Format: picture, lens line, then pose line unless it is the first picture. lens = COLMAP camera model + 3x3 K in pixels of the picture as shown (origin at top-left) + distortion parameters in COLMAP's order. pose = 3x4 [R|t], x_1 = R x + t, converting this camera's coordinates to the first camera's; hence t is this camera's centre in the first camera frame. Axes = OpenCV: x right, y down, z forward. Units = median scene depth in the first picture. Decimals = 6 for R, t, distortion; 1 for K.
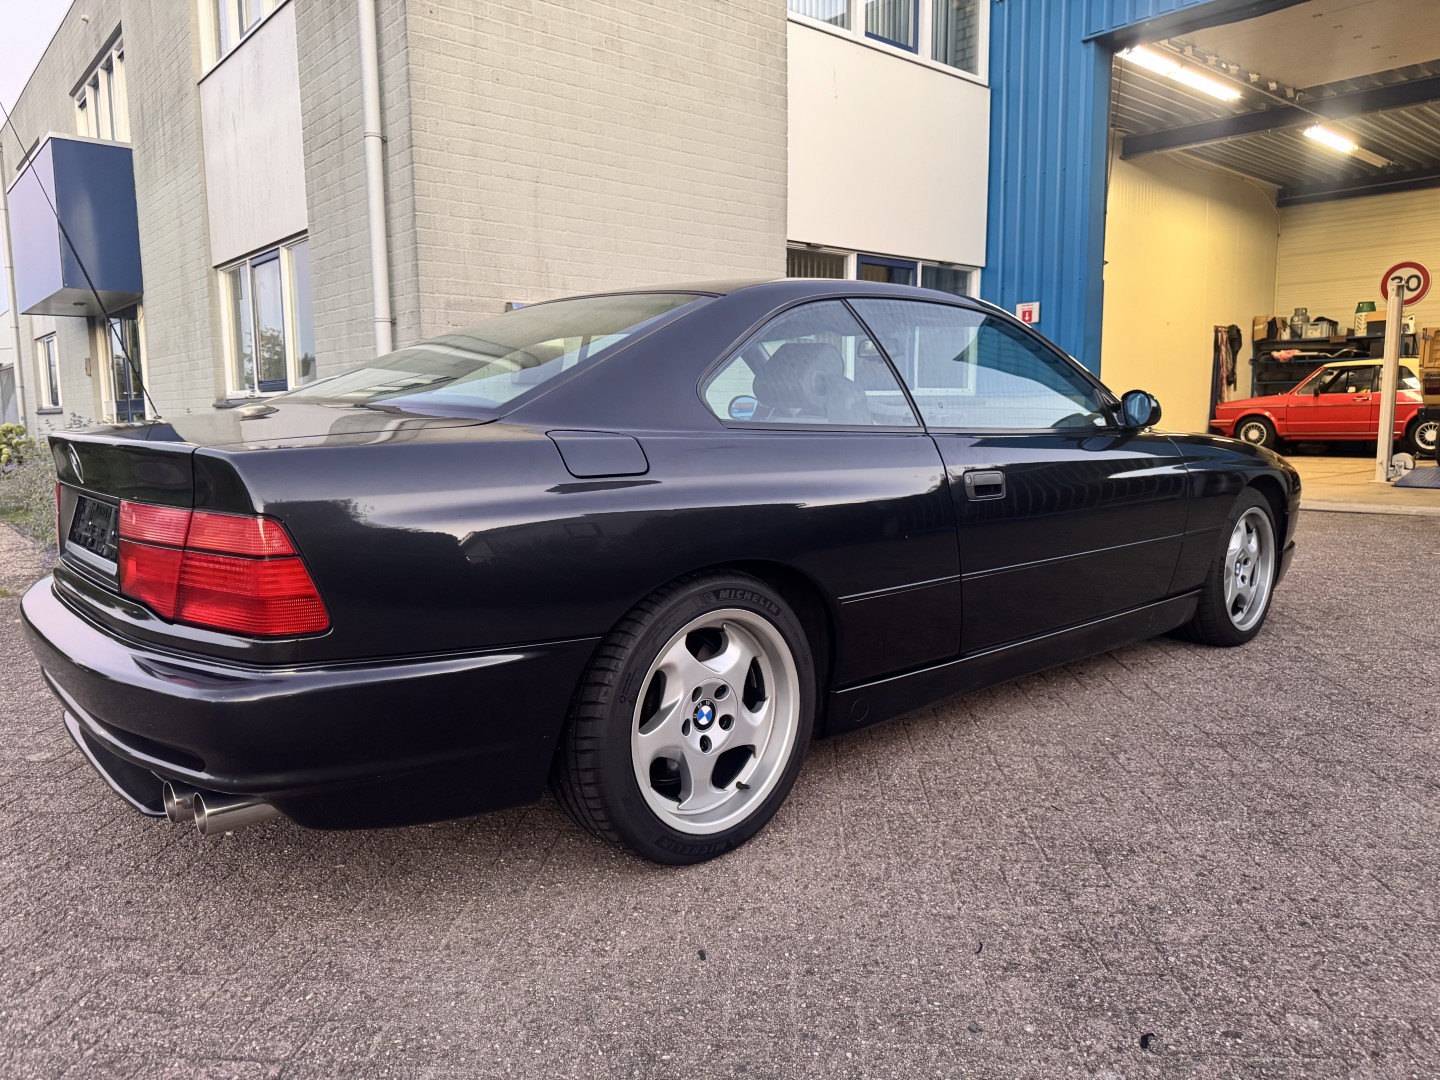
lens RADIAL K [[1023.2, 0, 719.8], [0, 1023.2, 545.2], [0, 0, 1]] dist [0.049408, -0.069707]
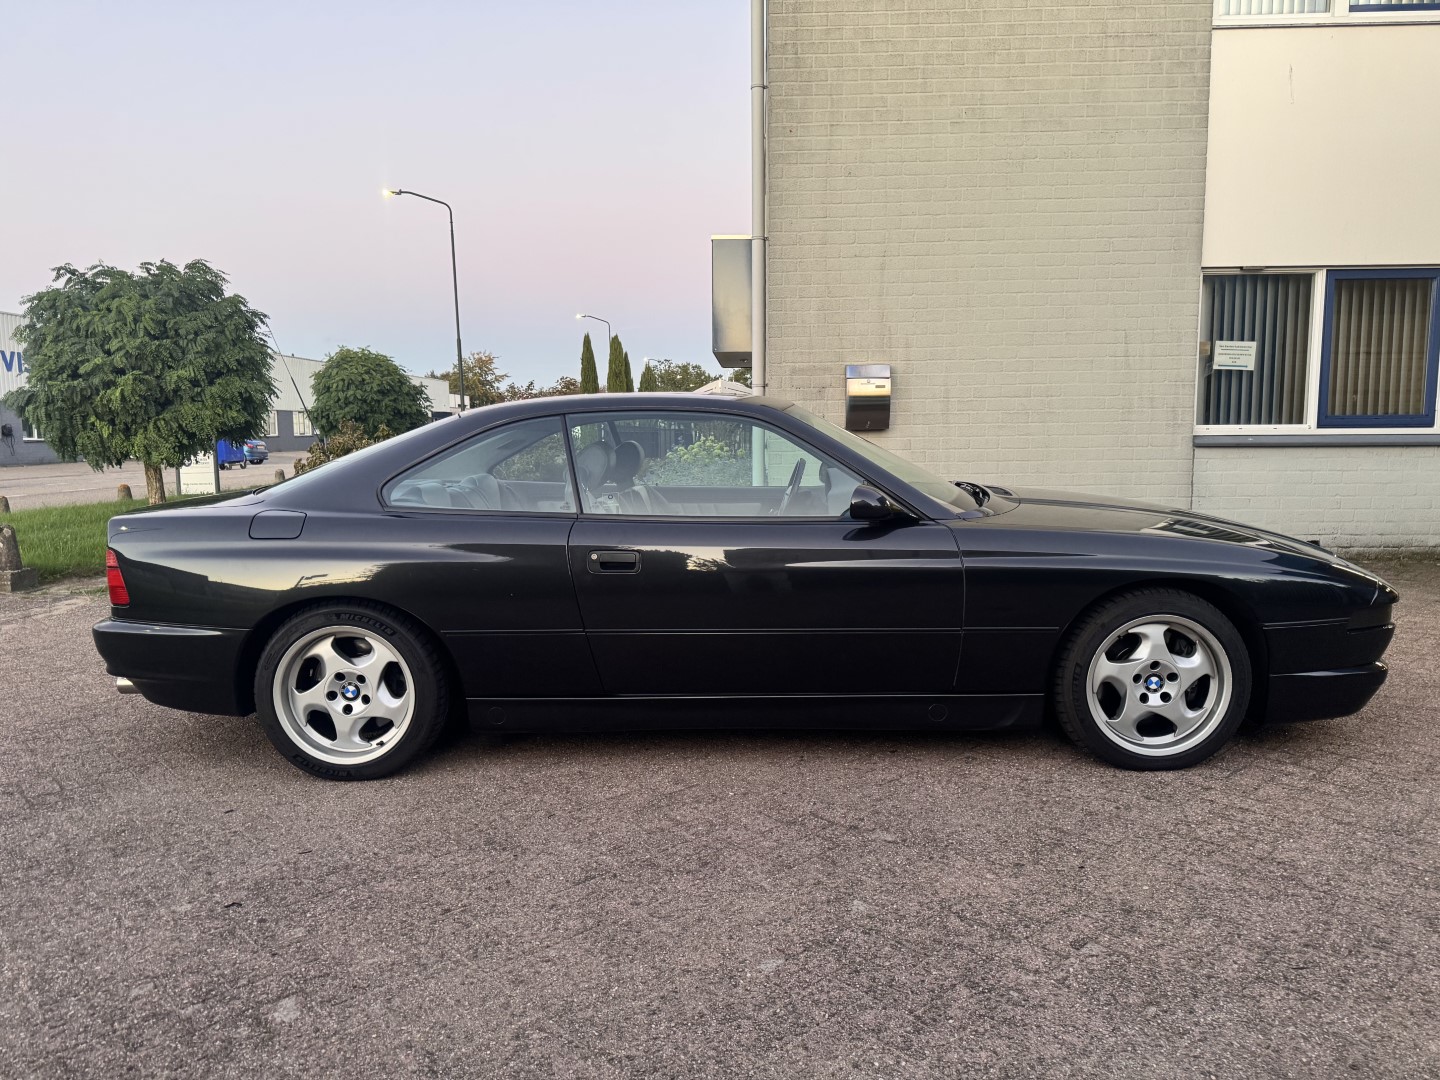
lens RADIAL K [[1023.2, 0, 721.1], [0, 1023.2, 550.0], [0, 0, 1]] dist [0.049408, -0.069707]
pose [[0.731387, 0.079991, -0.677256, 1.229042], [-0.084220, 0.996089, 0.026697, -0.121247], [0.676743, 0.037512, 0.735263, 0.167570]]
